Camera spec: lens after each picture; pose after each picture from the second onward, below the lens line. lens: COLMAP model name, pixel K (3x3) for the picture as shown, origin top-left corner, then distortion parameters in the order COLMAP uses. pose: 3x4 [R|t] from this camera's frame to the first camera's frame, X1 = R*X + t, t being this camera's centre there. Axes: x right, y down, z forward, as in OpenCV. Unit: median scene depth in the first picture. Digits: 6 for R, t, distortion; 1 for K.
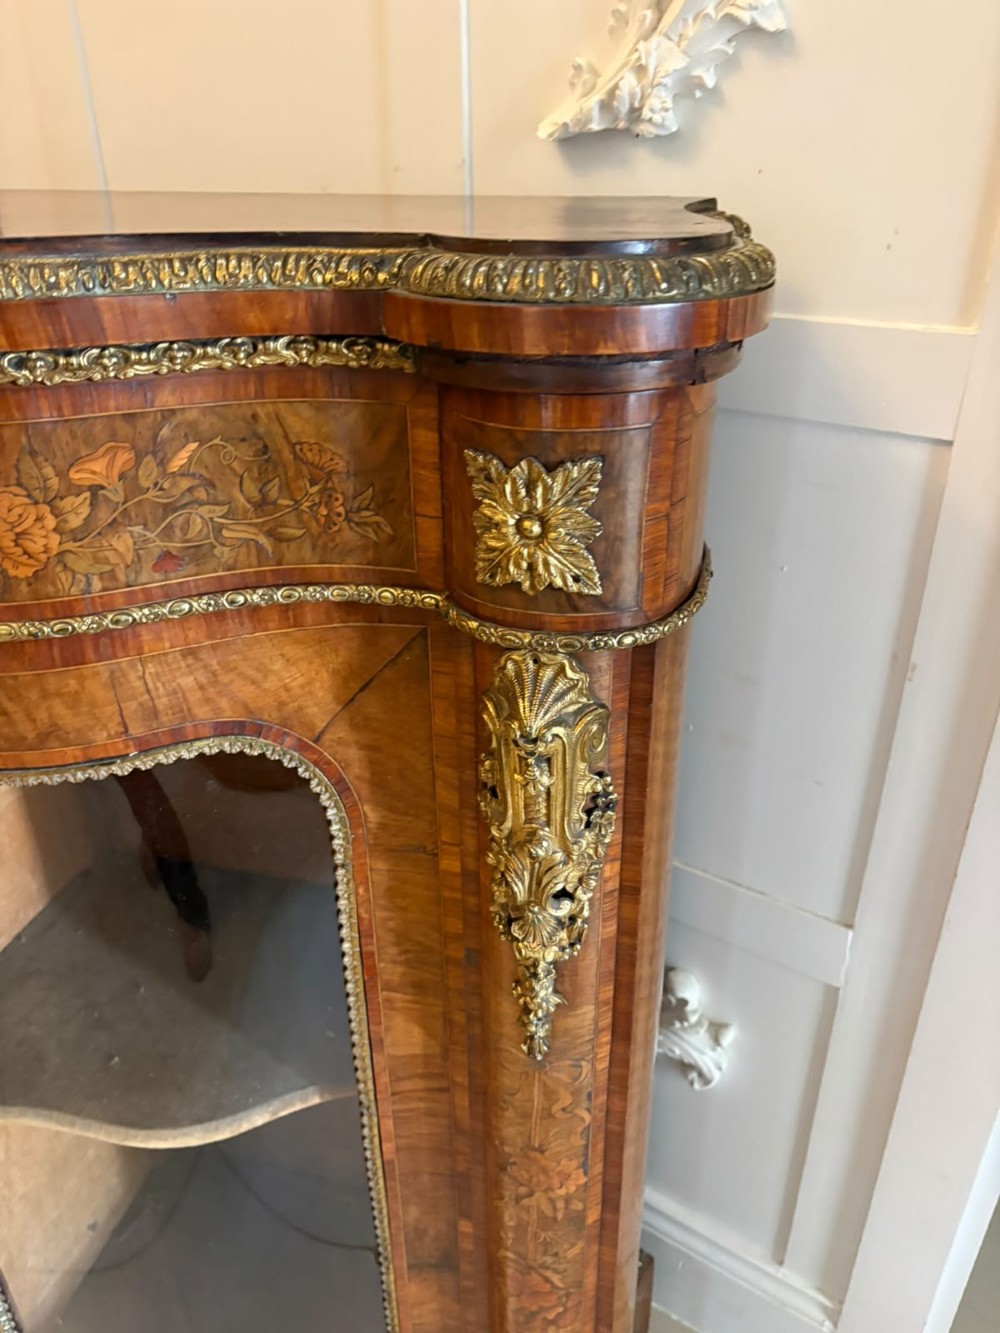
lens RADIAL K [[1034.5, 0, 501.5], [0, 1034.5, 680.6], [0, 0, 1]] dist [0.009712, -0.007747]
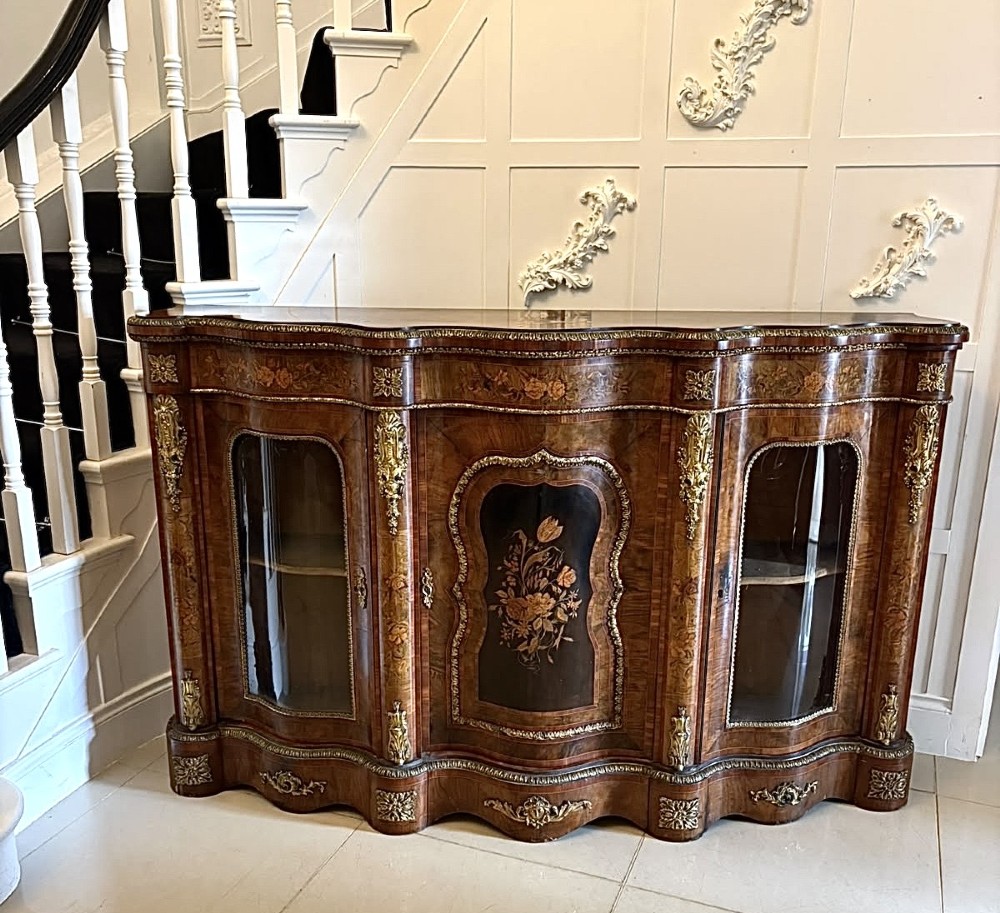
lens RADIAL K [[992.1, 0, 502.7], [0, 992.1, 511.8], [0, 0, 1]] dist [0.165879, -0.505175]
pose [[0.975277, -0.049639, 0.215339, -2.629256], [0.093545, 0.975569, -0.198782, 1.074767], [-0.200210, 0.214011, 0.956094, -2.643784]]
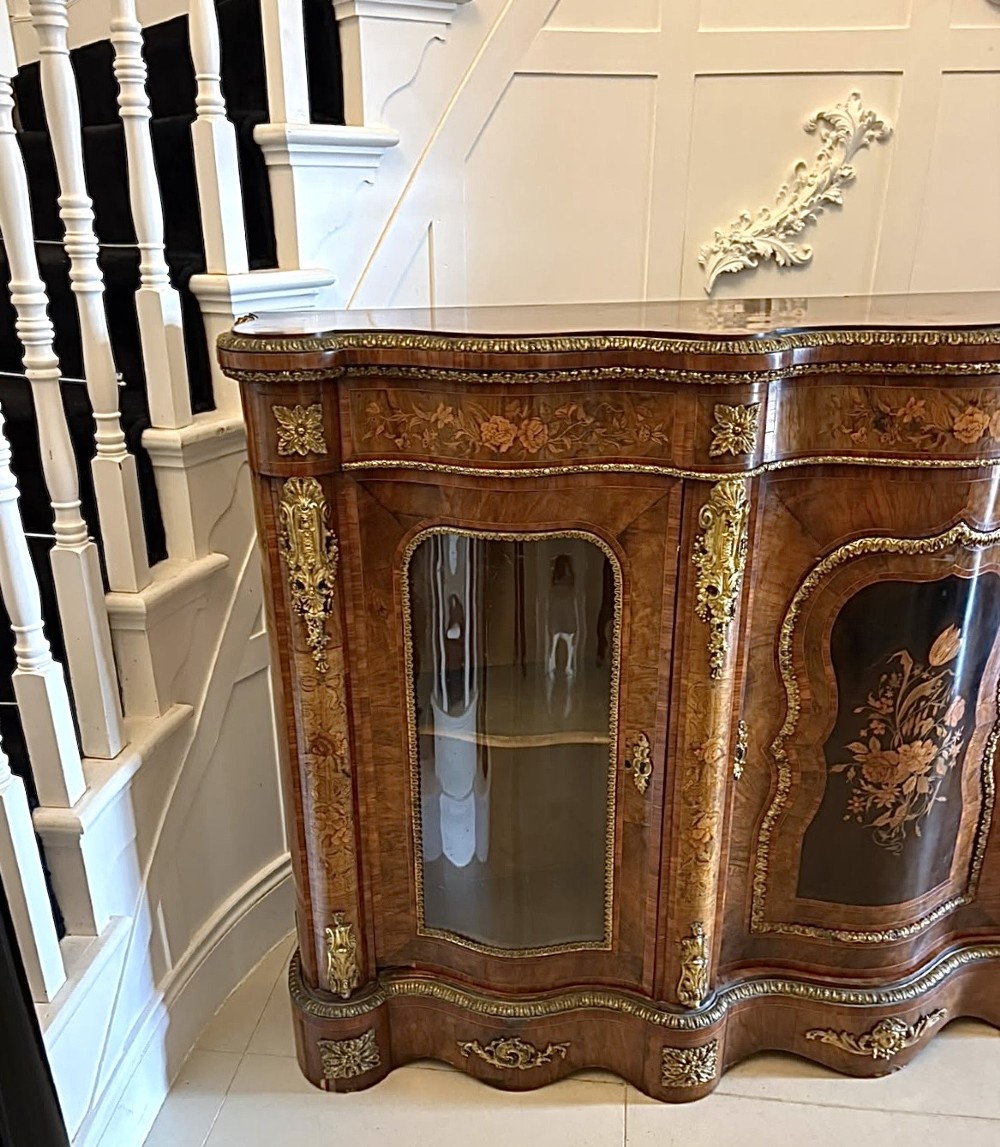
lens RADIAL K [[1039.3, 0, 496.5], [0, 1039.3, 666.4], [0, 0, 1]] dist [0.011270, 0.013130]
pose [[0.893408, -0.182705, 0.410416, -3.783739], [0.216838, 0.975477, -0.037767, 0.243328], [-0.393451, 0.122735, 0.911116, -0.779606]]
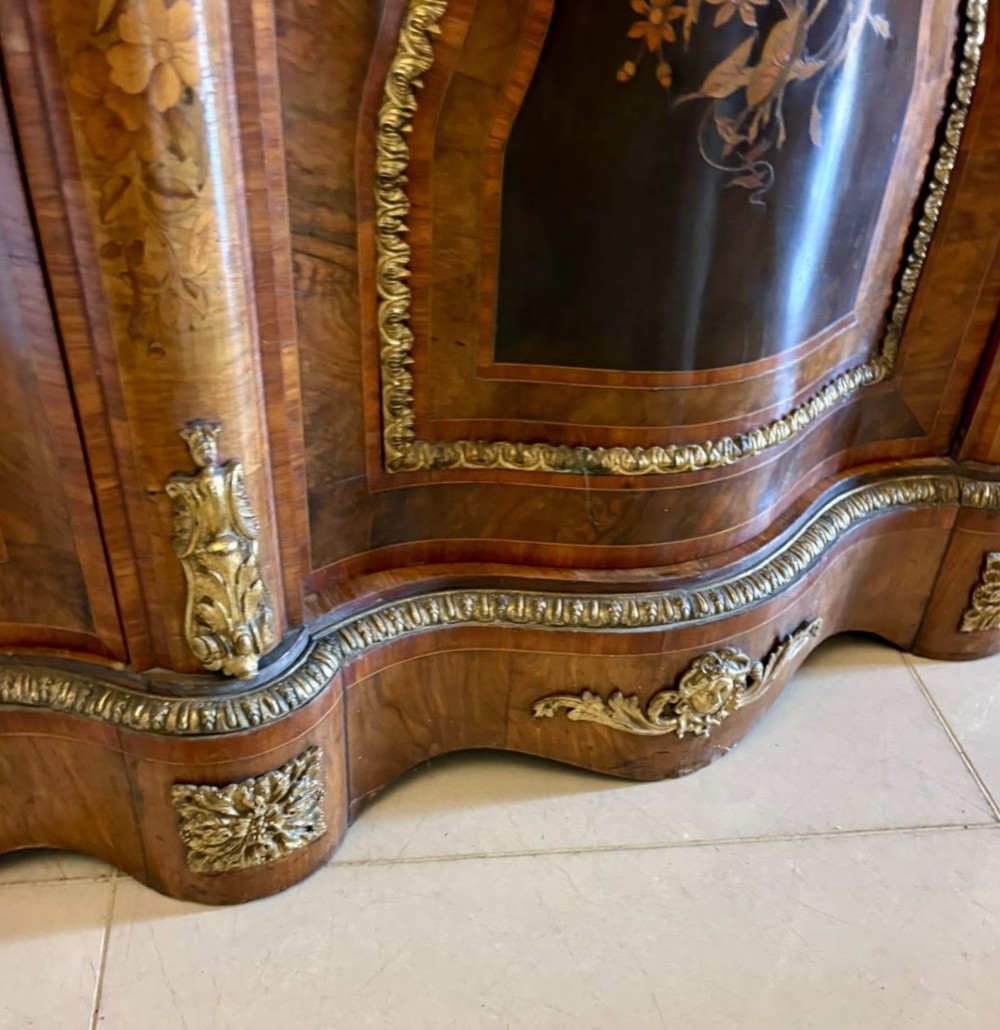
lens RADIAL K [[1161.7, 0, 525.2], [0, 1161.7, 735.9], [0, 0, 1]] dist [0.016856, -0.016862]
pose [[0.741052, -0.414022, 0.528610, -2.653425], [0.253718, 0.901563, 0.350445, 0.929476], [-0.621667, -0.125580, 0.773149, 0.730159]]
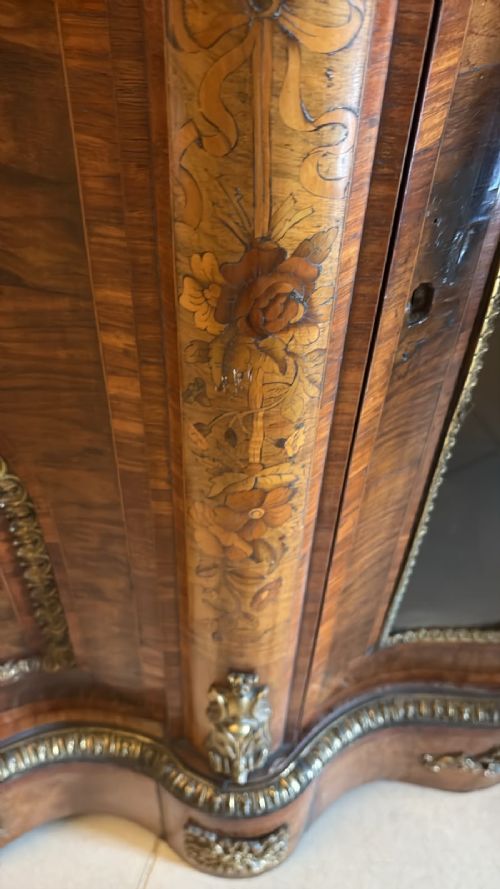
lens RADIAL K [[716.1, 0, 250.0], [0, 716.1, 444.5], [0, 0, 1]] dist [0.001022, -0.001419]
pose [[0.962164, -0.156067, 0.223345, -1.127031], [0.089398, 0.955150, 0.282307, 0.578020], [-0.257387, -0.251659, 0.932963, 0.751960]]
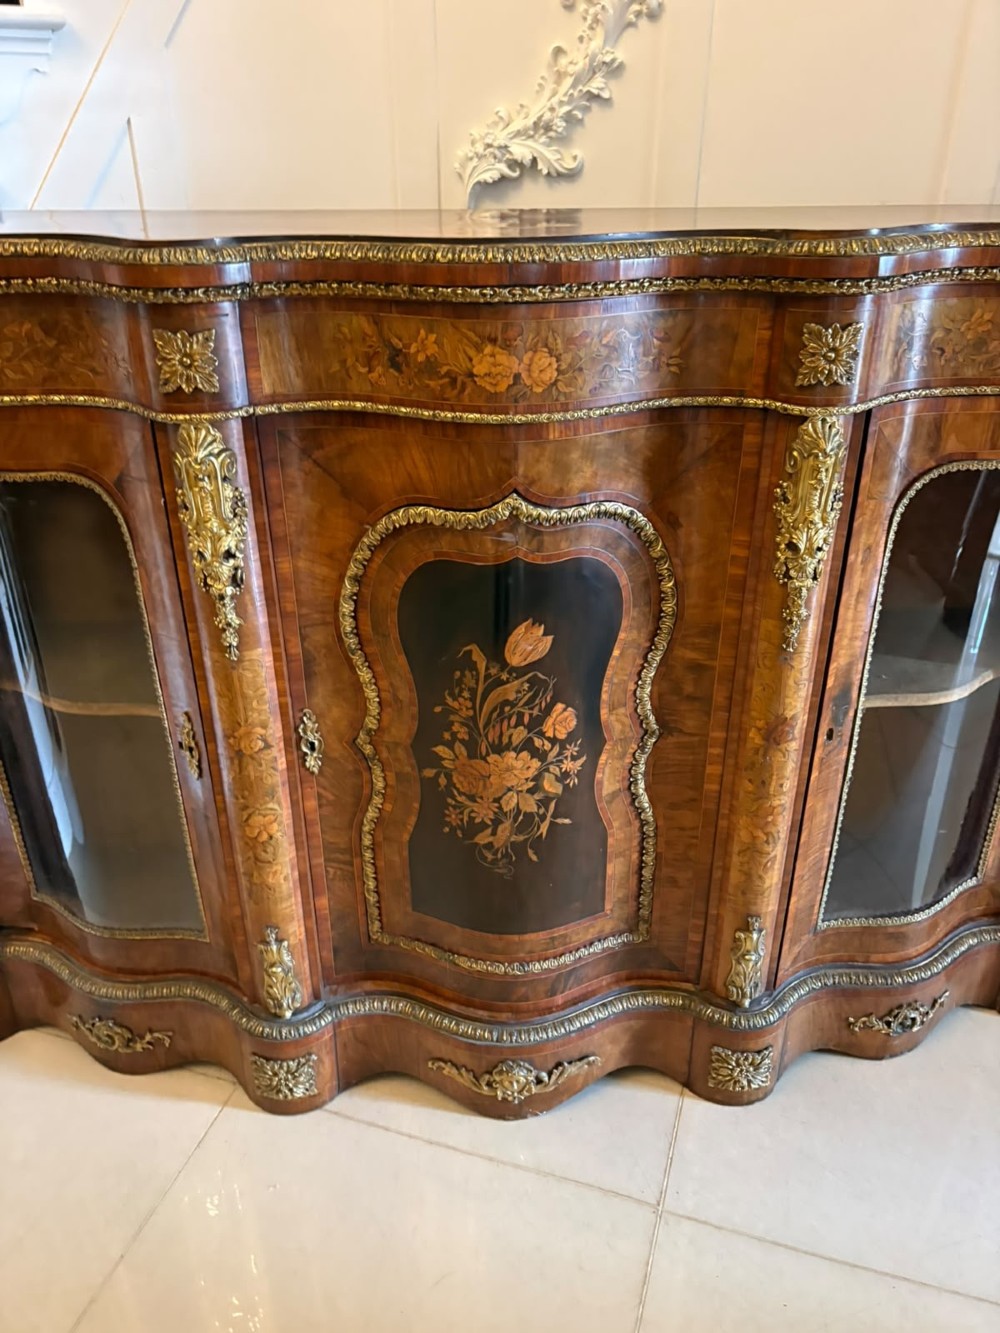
lens RADIAL K [[1010.3, 0, 497.4], [0, 1010.3, 675.6], [0, 0, 1]] dist [0.039767, -0.044194]
pose [[0.963206, -0.124800, 0.238031, -2.160769], [0.128567, 0.991701, -0.000303, 0.409874], [-0.236018, 0.030895, 0.971258, -0.872424]]
